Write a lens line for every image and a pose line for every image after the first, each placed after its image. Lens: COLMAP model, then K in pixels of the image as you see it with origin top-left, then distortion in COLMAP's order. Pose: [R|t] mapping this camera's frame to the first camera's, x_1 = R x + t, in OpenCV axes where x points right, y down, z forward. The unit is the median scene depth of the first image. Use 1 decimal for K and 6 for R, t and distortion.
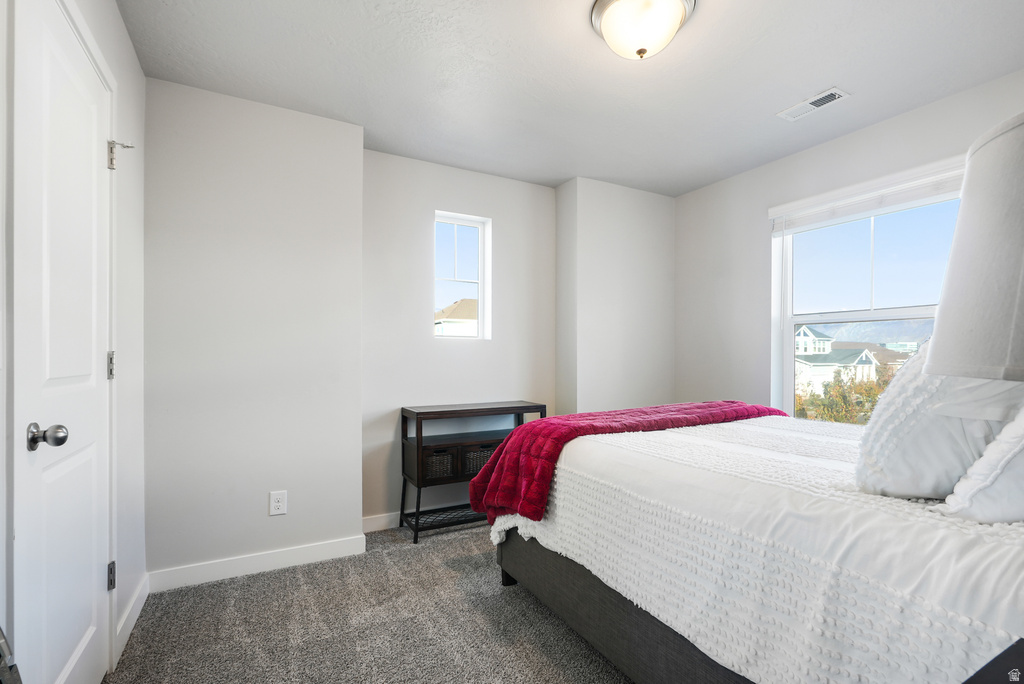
lens RADIAL K [[467.1, 0, 514.4], [0, 467.1, 348.3], [0, 0, 1]] dist [-0.000703, 0.000212]
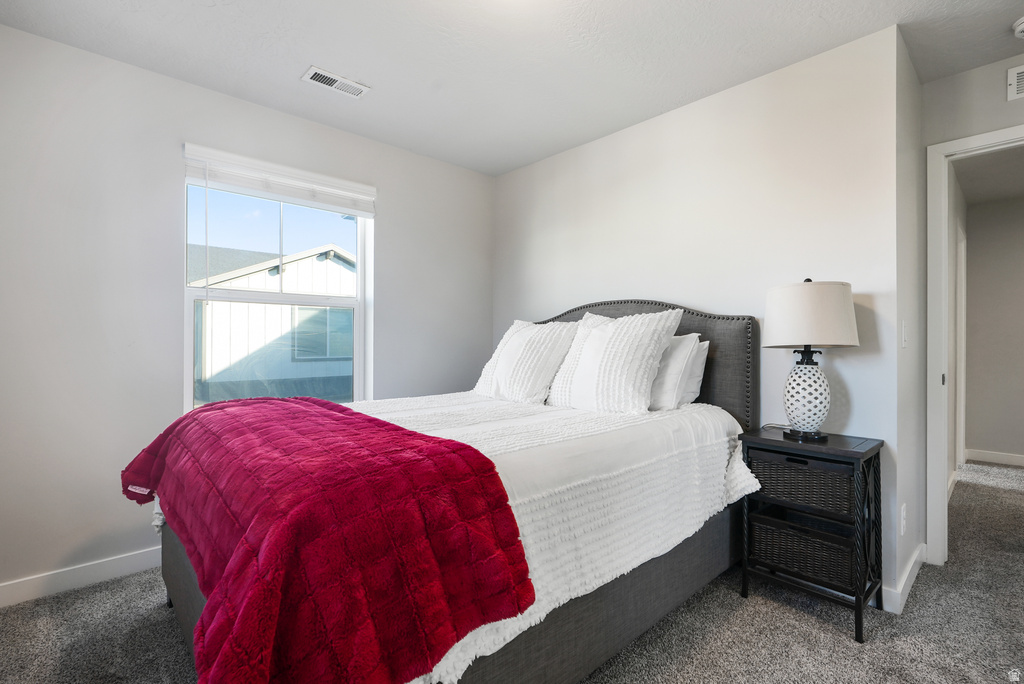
lens RADIAL K [[473.6, 0, 512.0], [0, 473.6, 342.0], [0, 0, 1]] dist [-0.000453, 0.000016]
pose [[-0.239052, -0.007410, 0.970979, -0.532125], [-0.021498, 0.999766, 0.002337, 0.015120], [-0.970769, -0.020316, -0.239155, 1.110974]]
